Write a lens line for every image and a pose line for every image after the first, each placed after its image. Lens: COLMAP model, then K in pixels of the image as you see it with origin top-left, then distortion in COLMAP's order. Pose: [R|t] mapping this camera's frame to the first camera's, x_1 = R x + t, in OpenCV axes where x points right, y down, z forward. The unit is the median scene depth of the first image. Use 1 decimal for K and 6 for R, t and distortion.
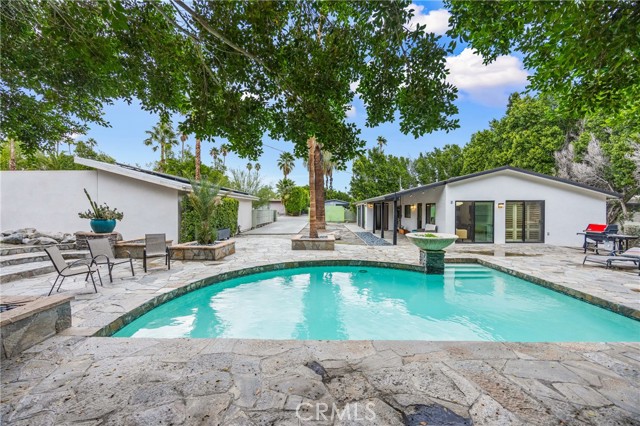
lens RADIAL K [[244.2, 0, 318.9], [0, 244.2, 211.8], [0, 0, 1]] dist [0.000353, -0.000035]
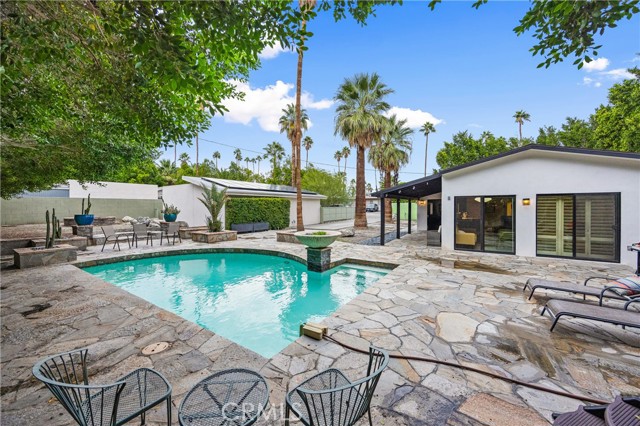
lens RADIAL K [[244.2, 0, 318.9], [0, 244.2, 211.8], [0, 0, 1]] dist [0.000353, -0.000035]
pose [[0.842409, 0.008201, -0.538776, 0.610599], [-0.002546, 0.999934, 0.011239, -0.003249], [0.538832, -0.008096, 0.842374, 0.084599]]
